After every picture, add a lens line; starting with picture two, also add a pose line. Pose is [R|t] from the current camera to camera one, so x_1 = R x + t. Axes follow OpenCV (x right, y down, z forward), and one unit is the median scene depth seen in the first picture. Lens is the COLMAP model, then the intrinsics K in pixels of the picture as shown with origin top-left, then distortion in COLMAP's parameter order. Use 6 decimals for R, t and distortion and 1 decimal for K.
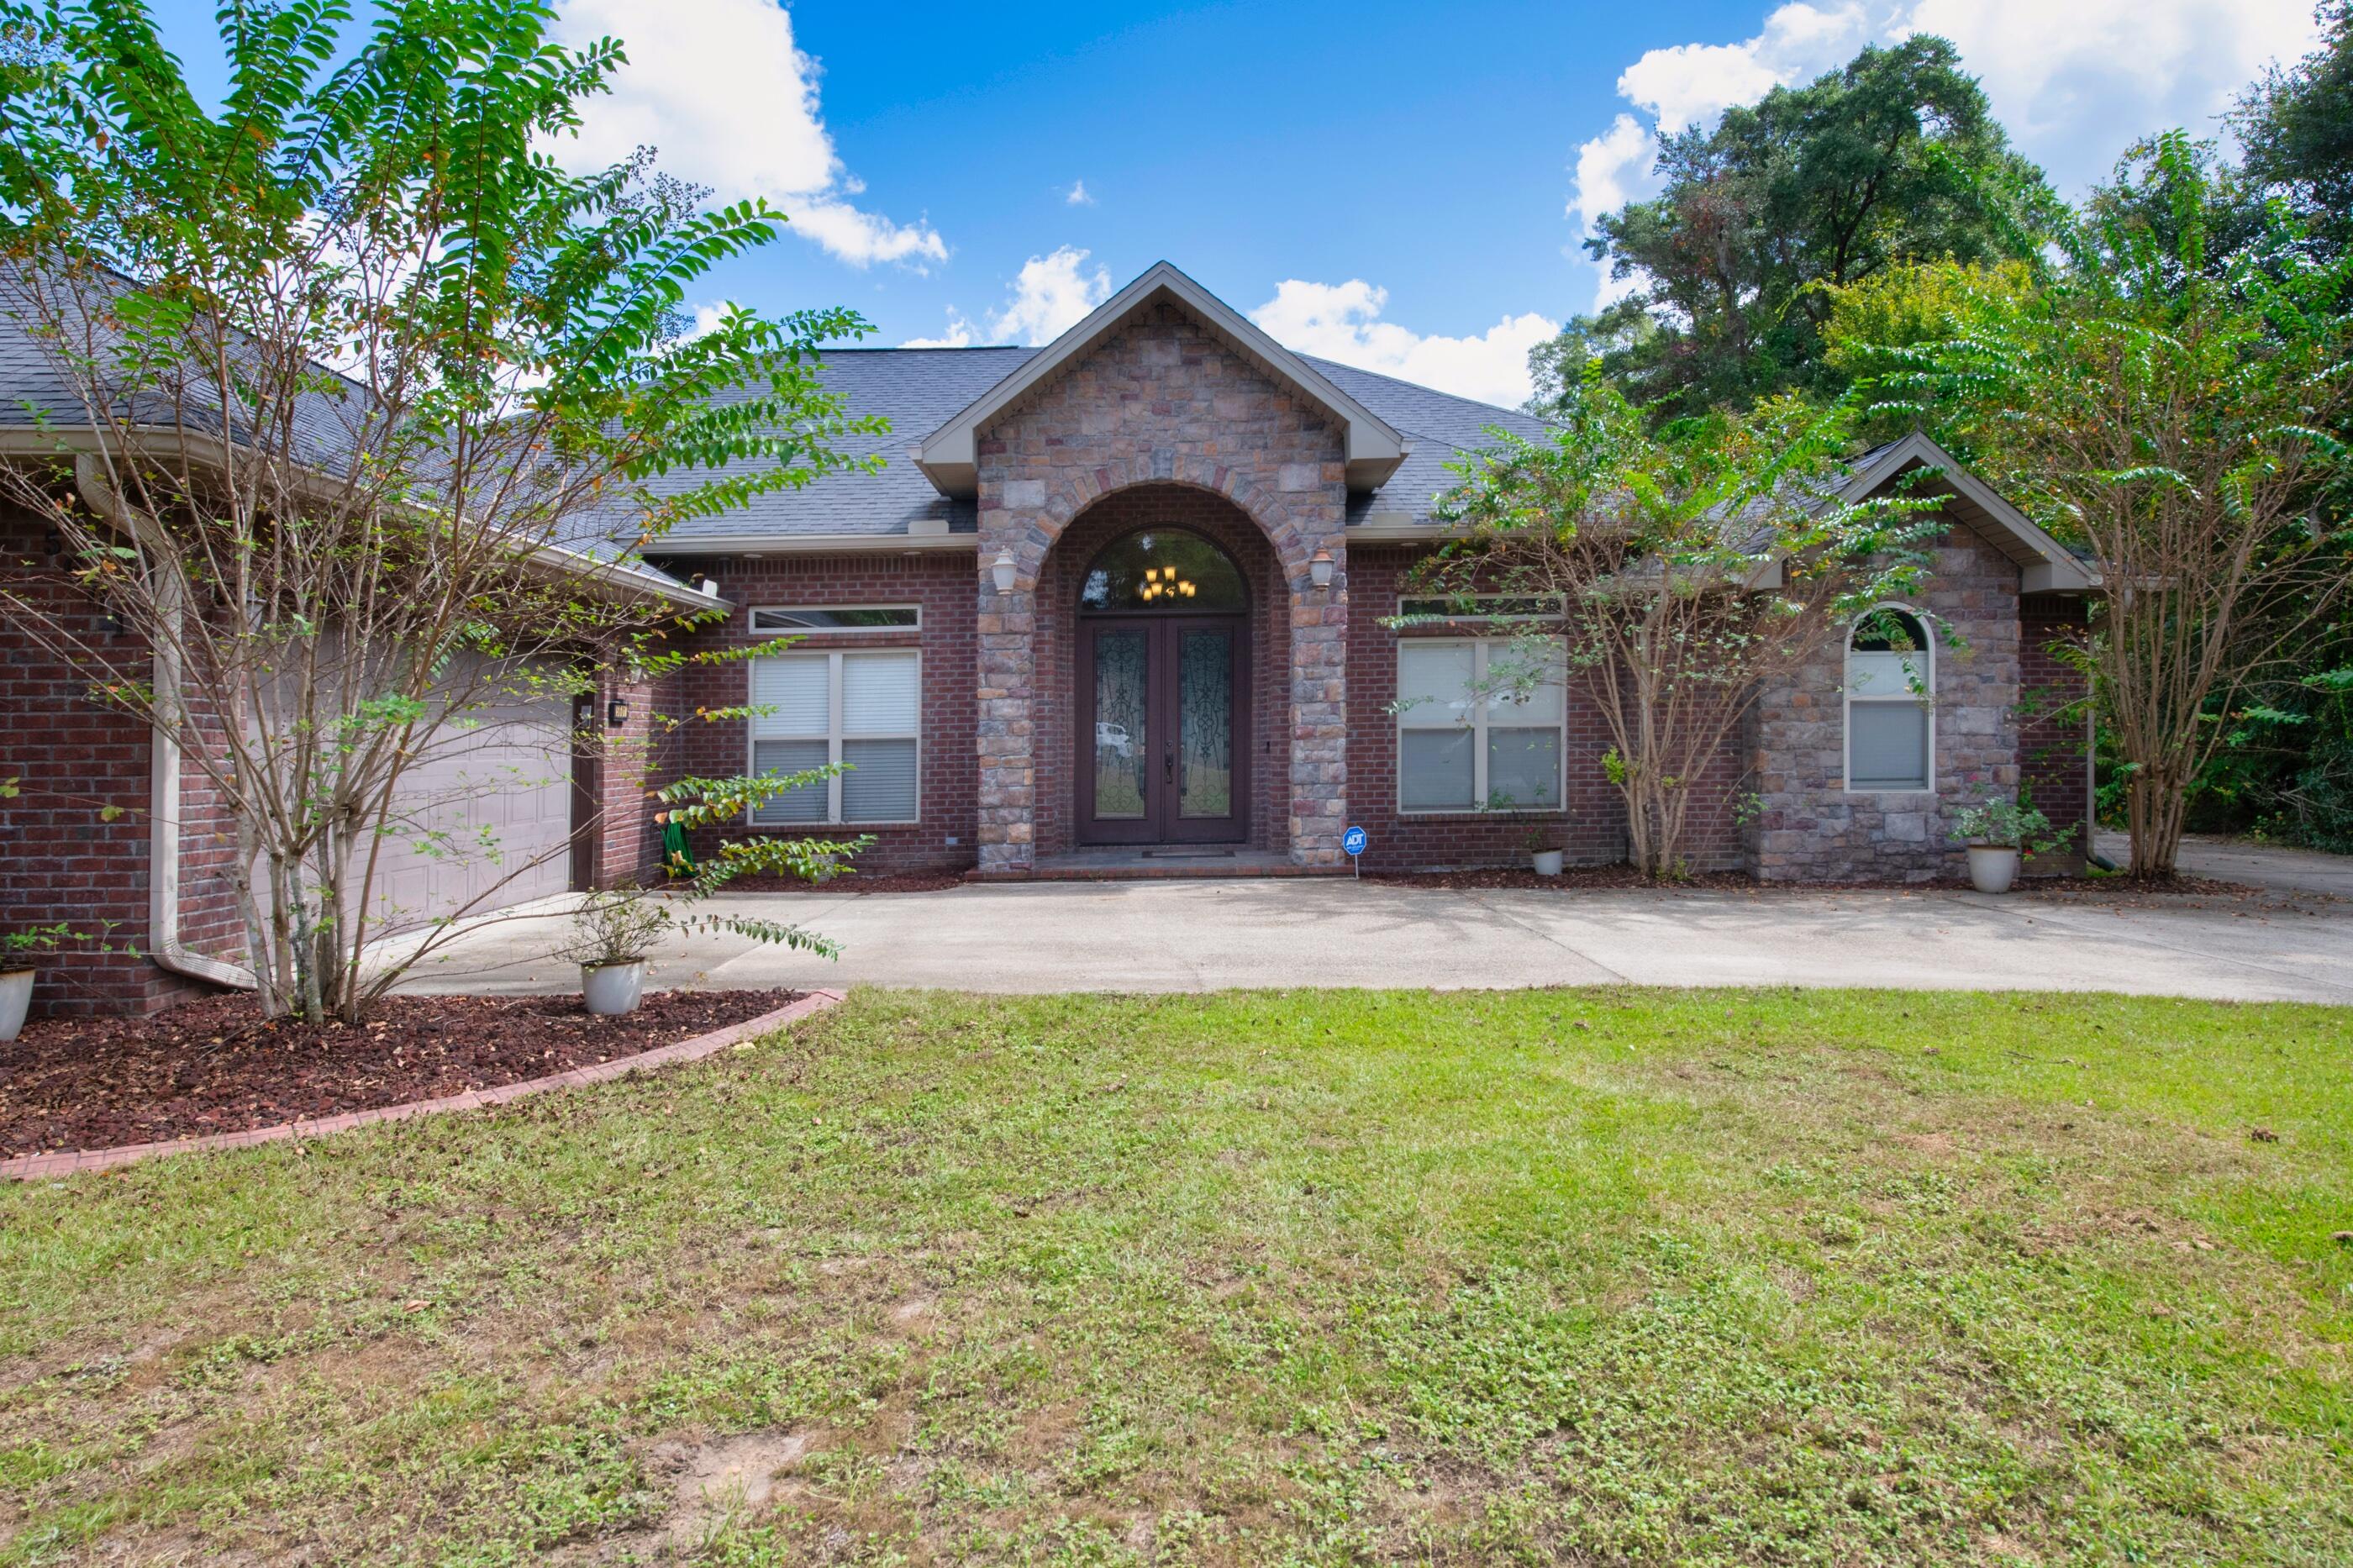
lens RADIAL K [[1439.0, 0, 1117.6], [0, 1439.0, 790.8], [0, 0, 1]] dist [-0.029735, -0.000455]
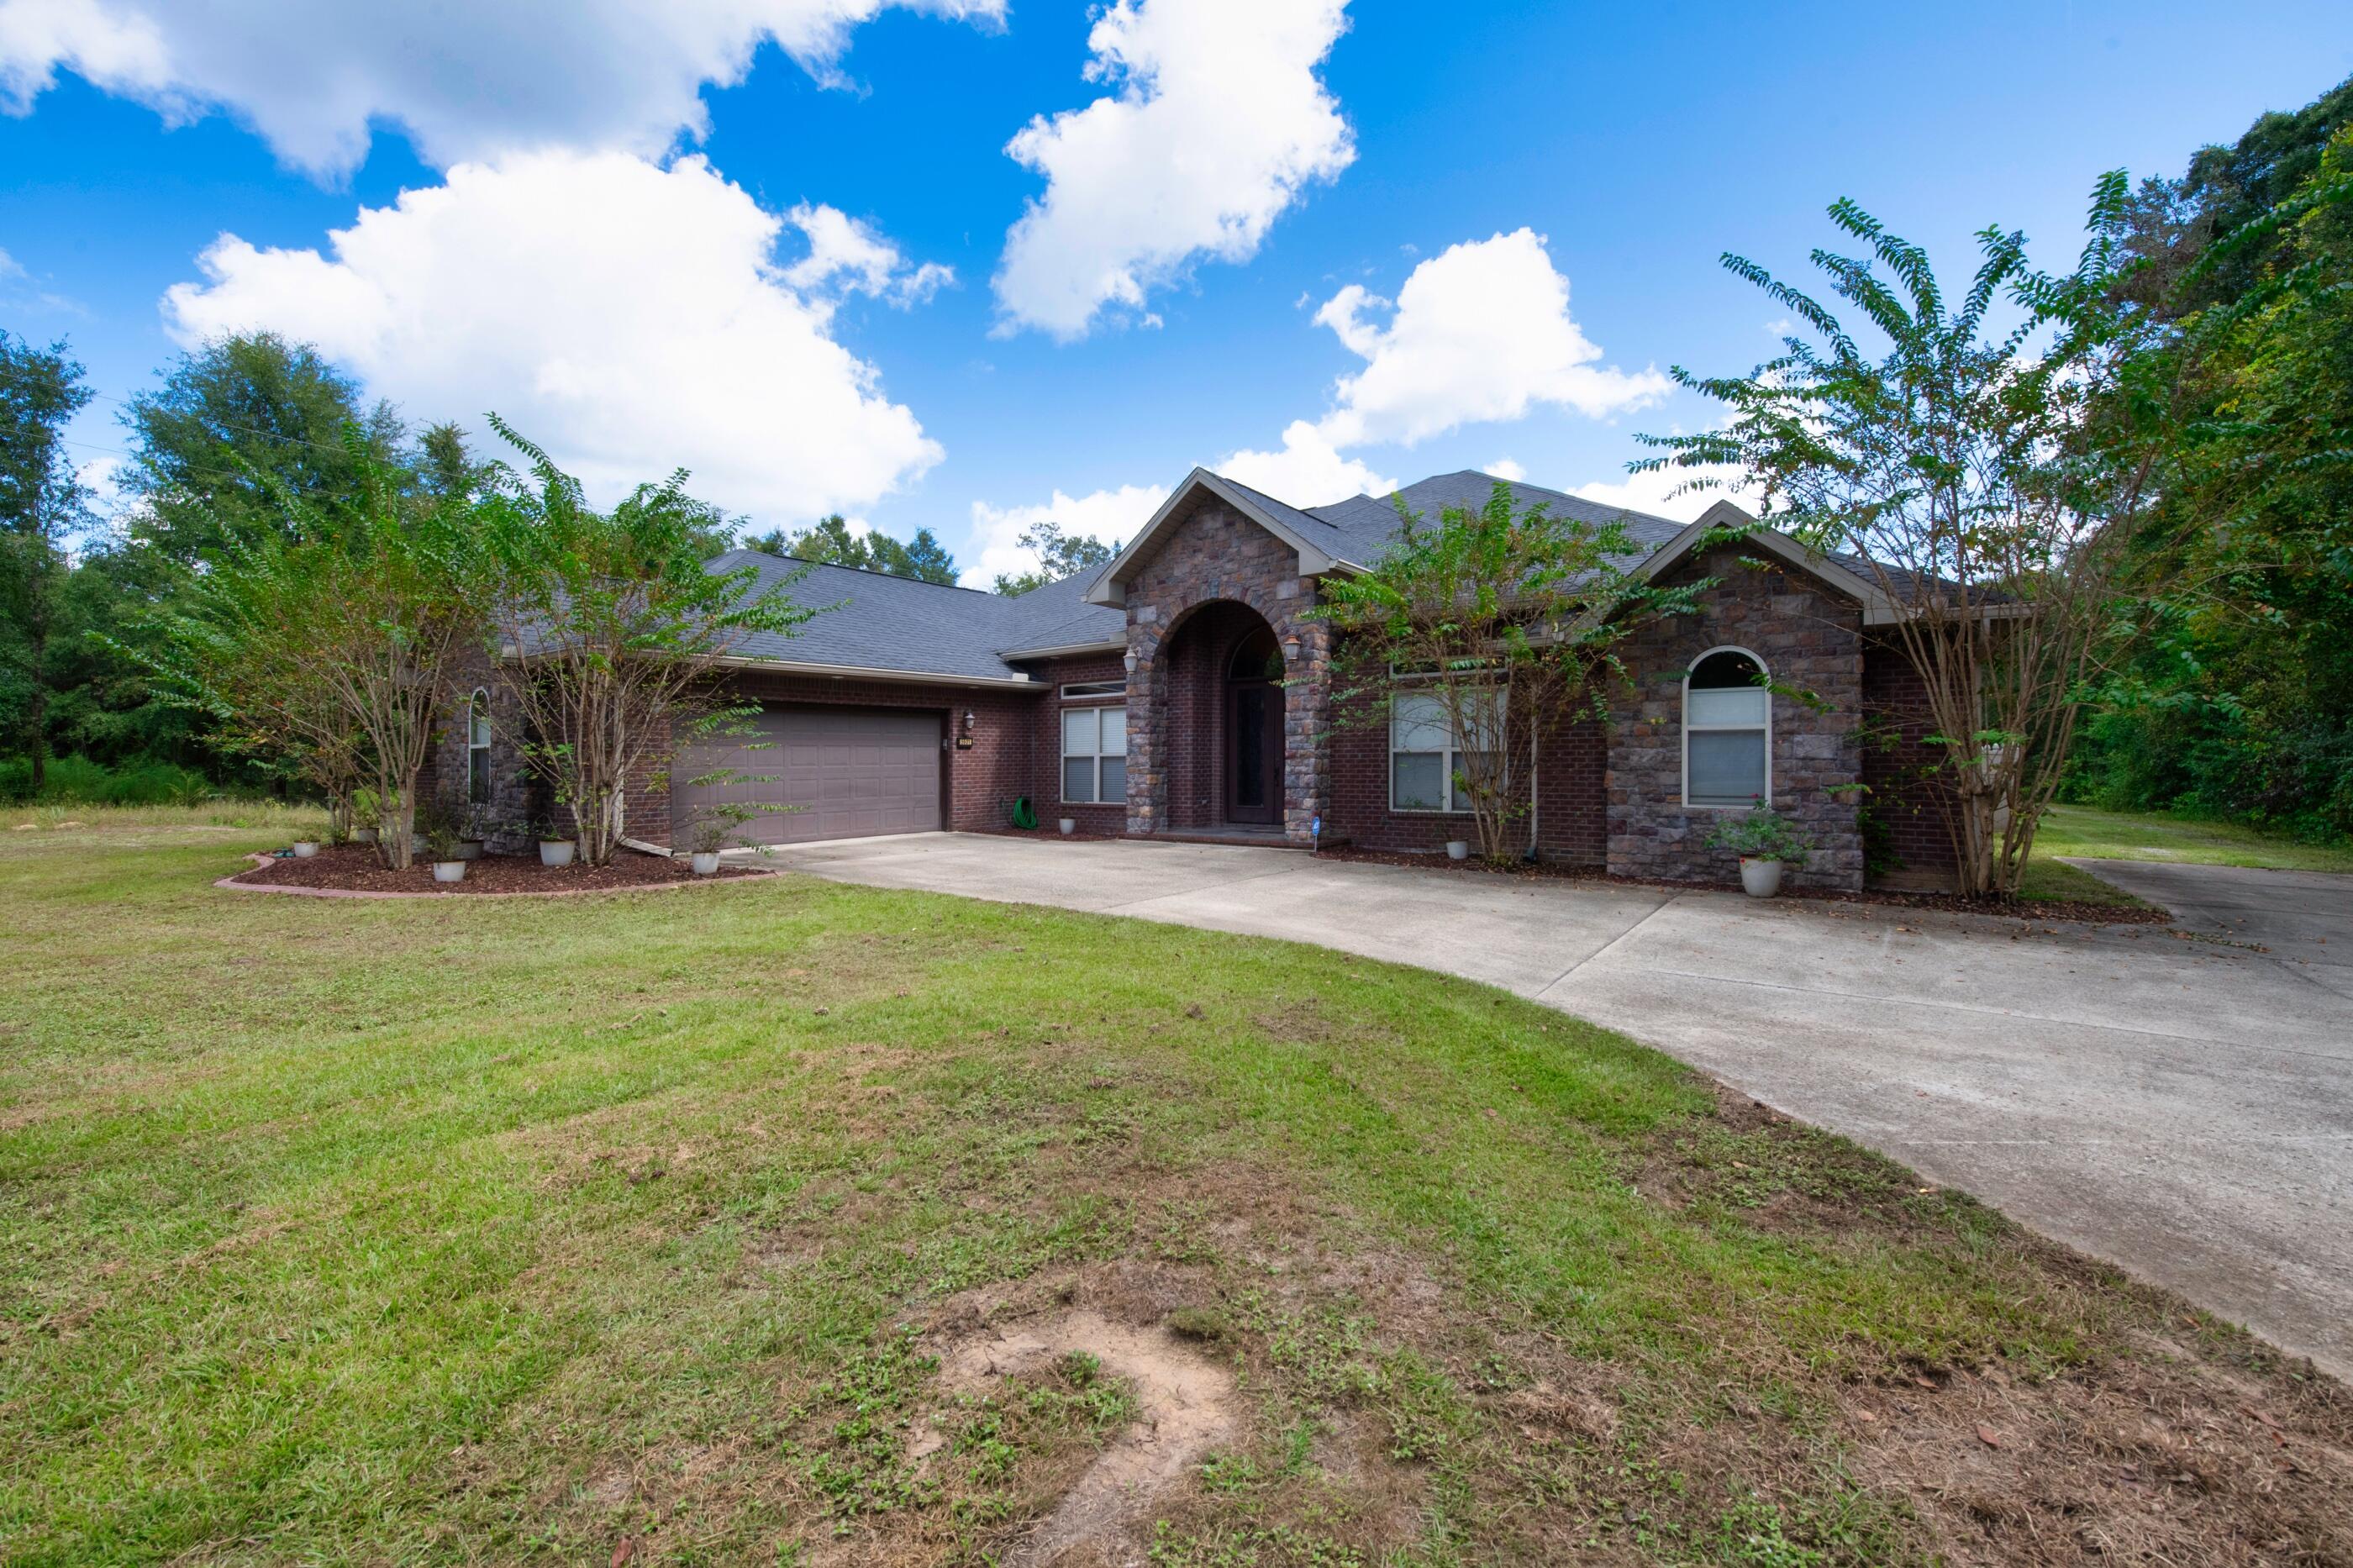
lens RADIAL K [[969.4, 0, 1176.5], [0, 969.4, 784.0], [0, 0, 1]] dist [-0.001320, -0.000557]
pose [[0.807234, 0.023610, -0.589760, 0.645706], [-0.025661, 0.999659, 0.004897, -0.010836], [0.589674, 0.011180, 0.807564, 0.089304]]
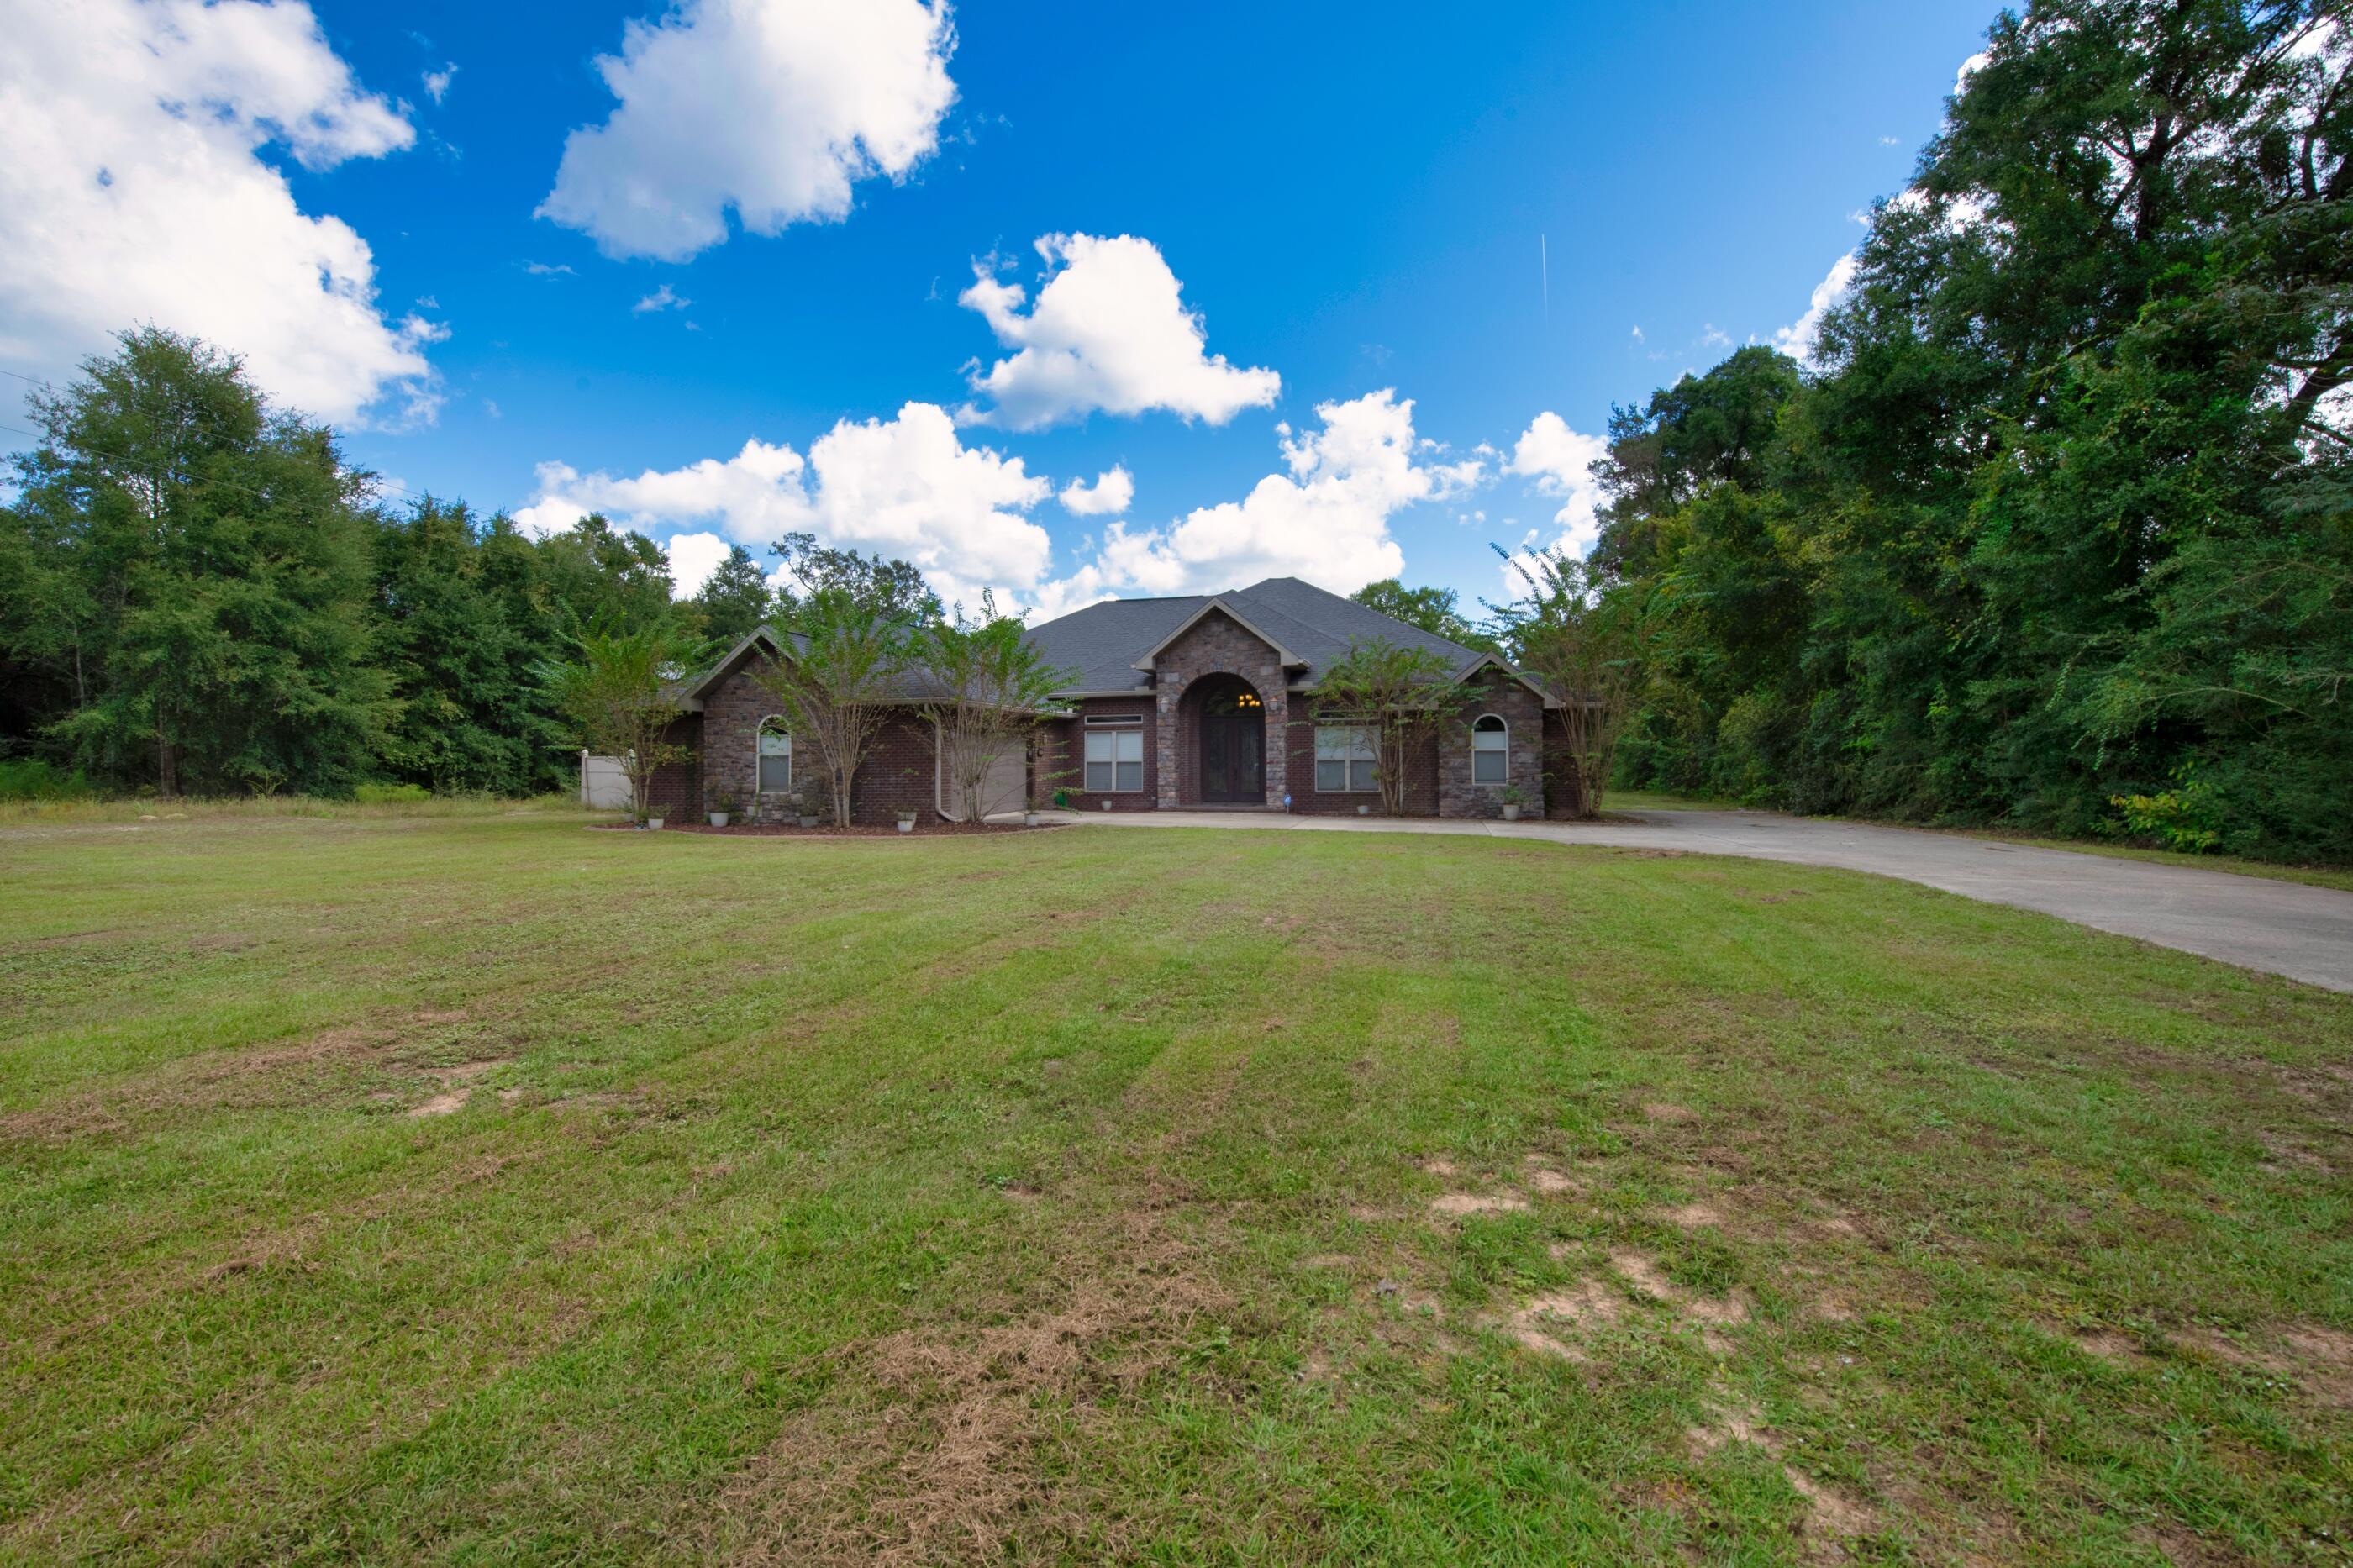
lens RADIAL K [[1050.3, 0, 1153.8], [0, 1050.3, 800.4], [0, 0, 1]] dist [0.001044, -0.000244]
pose [[0.963653, 0.015827, -0.266689, 0.461457], [-0.012730, 0.999830, 0.013336, 0.011679], [0.266855, -0.009457, 0.963690, -1.030278]]
